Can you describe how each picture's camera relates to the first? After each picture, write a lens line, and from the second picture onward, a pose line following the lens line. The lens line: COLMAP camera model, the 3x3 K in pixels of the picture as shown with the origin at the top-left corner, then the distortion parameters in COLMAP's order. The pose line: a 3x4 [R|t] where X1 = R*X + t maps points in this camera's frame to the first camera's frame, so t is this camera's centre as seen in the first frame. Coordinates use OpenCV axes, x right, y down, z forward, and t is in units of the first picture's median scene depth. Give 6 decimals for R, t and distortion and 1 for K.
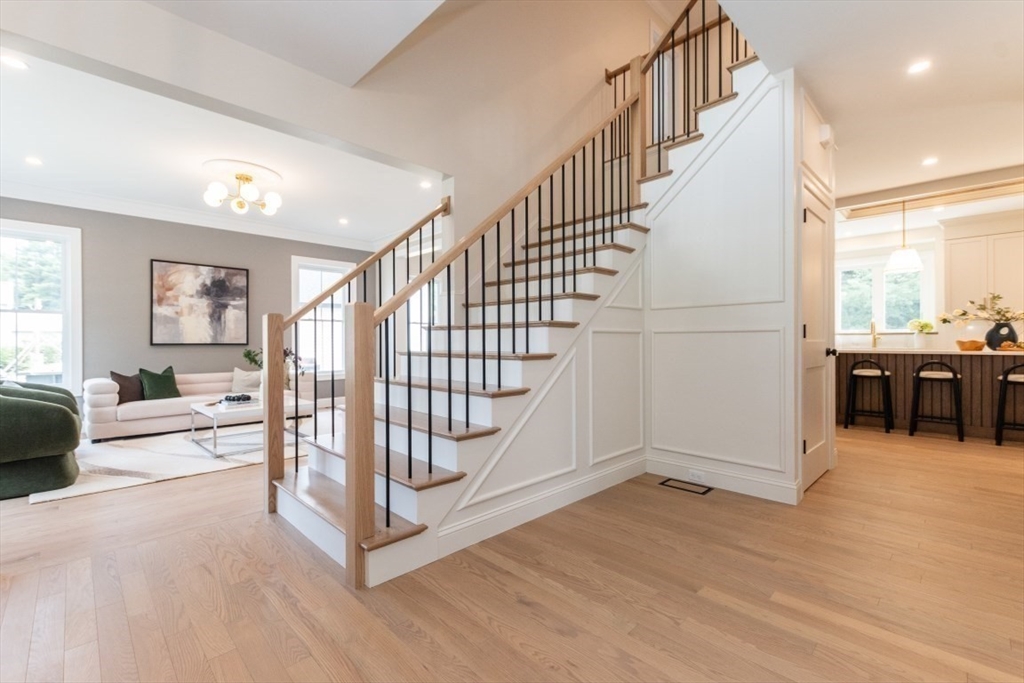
lens RADIAL K [[448.5, 0, 510.2], [0, 448.5, 344.9], [0, 0, 1]] dist [-0.001526, -0.000266]
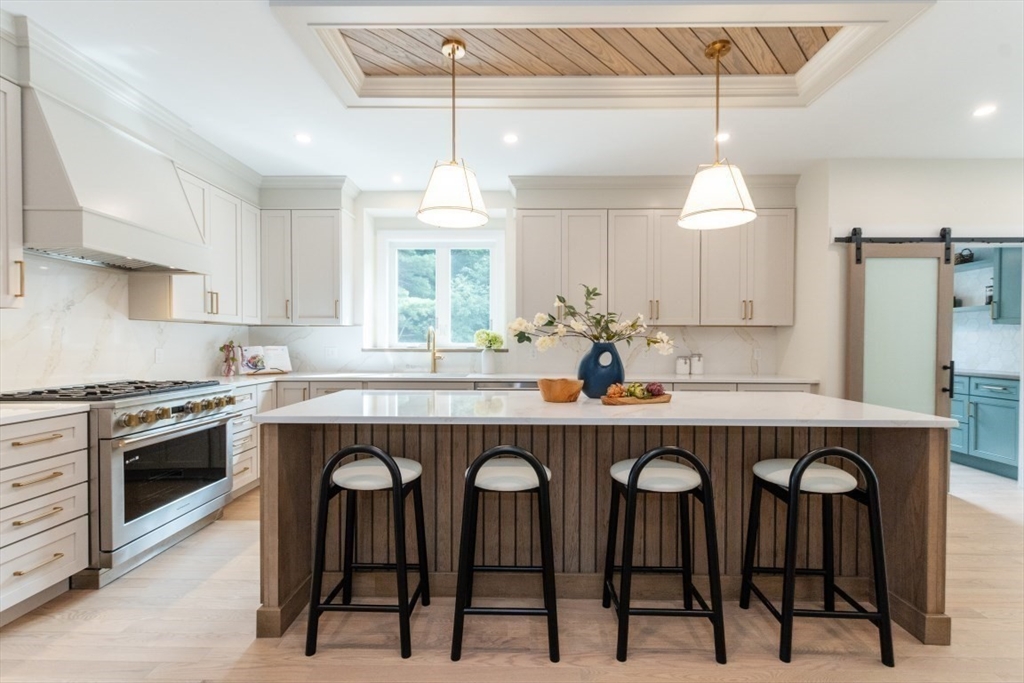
lens RADIAL K [[448.5, 0, 510.2], [0, 448.5, 344.9], [0, 0, 1]] dist [-0.001526, -0.000266]
pose [[0.717953, 0.004635, 0.696077, 0.661368], [-0.003343, 0.999989, -0.003211, -0.044319], [-0.696084, -0.000022, 0.717960, 0.696455]]
